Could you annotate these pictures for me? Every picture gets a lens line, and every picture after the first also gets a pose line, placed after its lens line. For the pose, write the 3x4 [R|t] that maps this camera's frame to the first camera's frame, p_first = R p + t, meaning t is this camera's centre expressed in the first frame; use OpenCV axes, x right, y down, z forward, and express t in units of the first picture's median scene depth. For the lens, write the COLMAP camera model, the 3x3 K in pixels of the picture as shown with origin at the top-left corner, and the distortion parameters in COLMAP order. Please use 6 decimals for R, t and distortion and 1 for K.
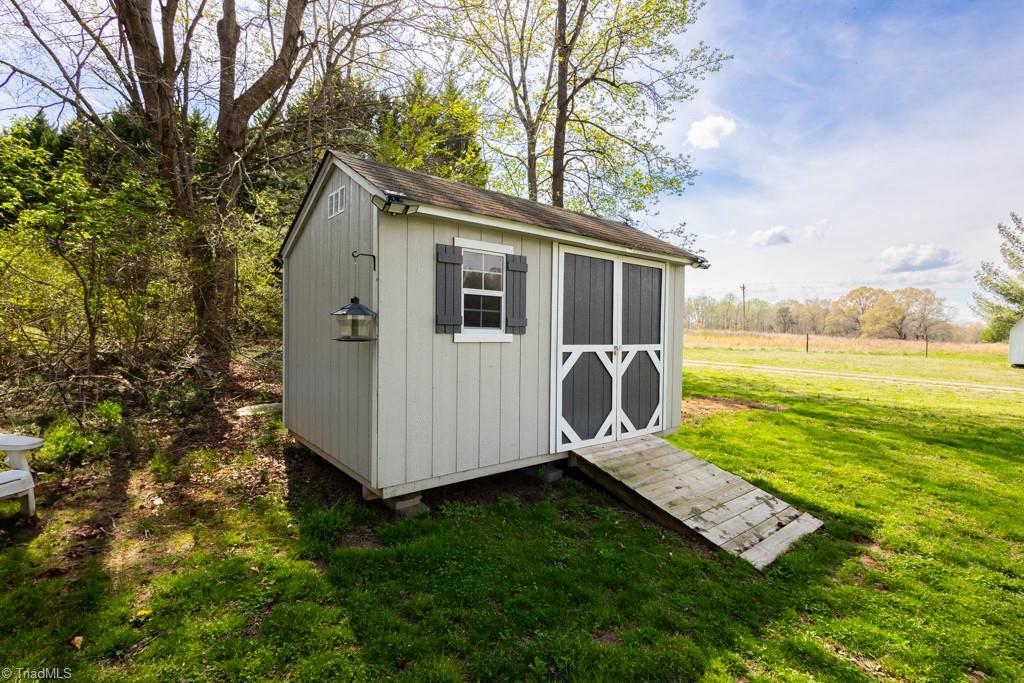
lens RADIAL K [[470.4, 0, 512.0], [0, 470.4, 341.5], [0, 0, 1]] dist [0.002340, 0.000061]
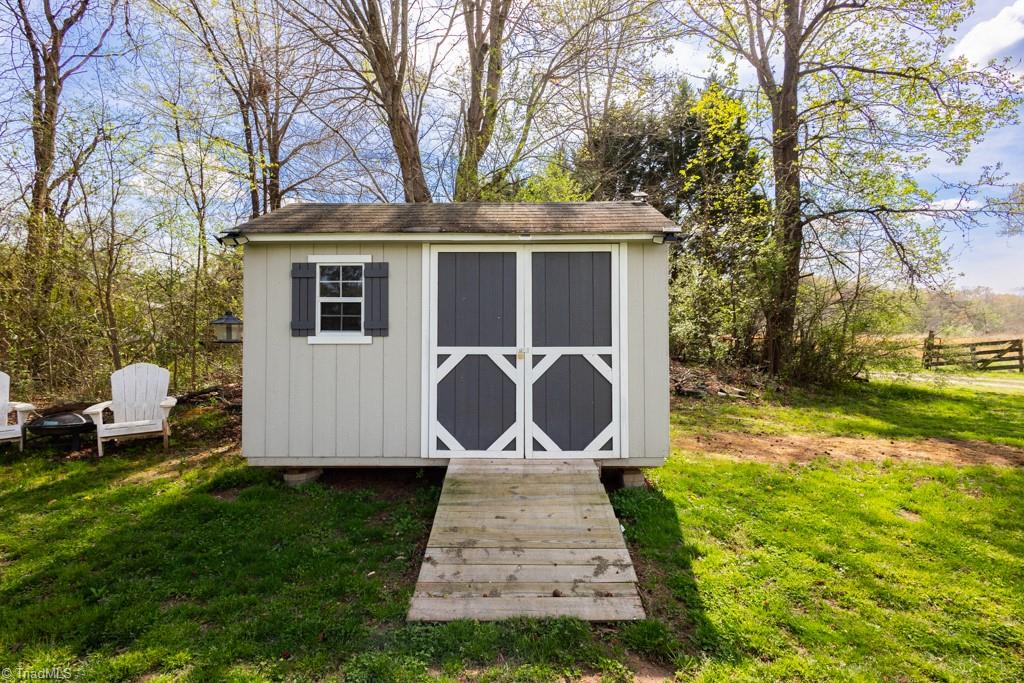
lens RADIAL K [[470.4, 0, 512.0], [0, 470.4, 341.5], [0, 0, 1]] dist [0.002340, 0.000061]
pose [[0.770621, -0.023983, -0.636842, 0.839046], [-0.000777, 0.999256, -0.038572, 0.033307], [0.637293, 0.030219, 0.770029, 0.346863]]
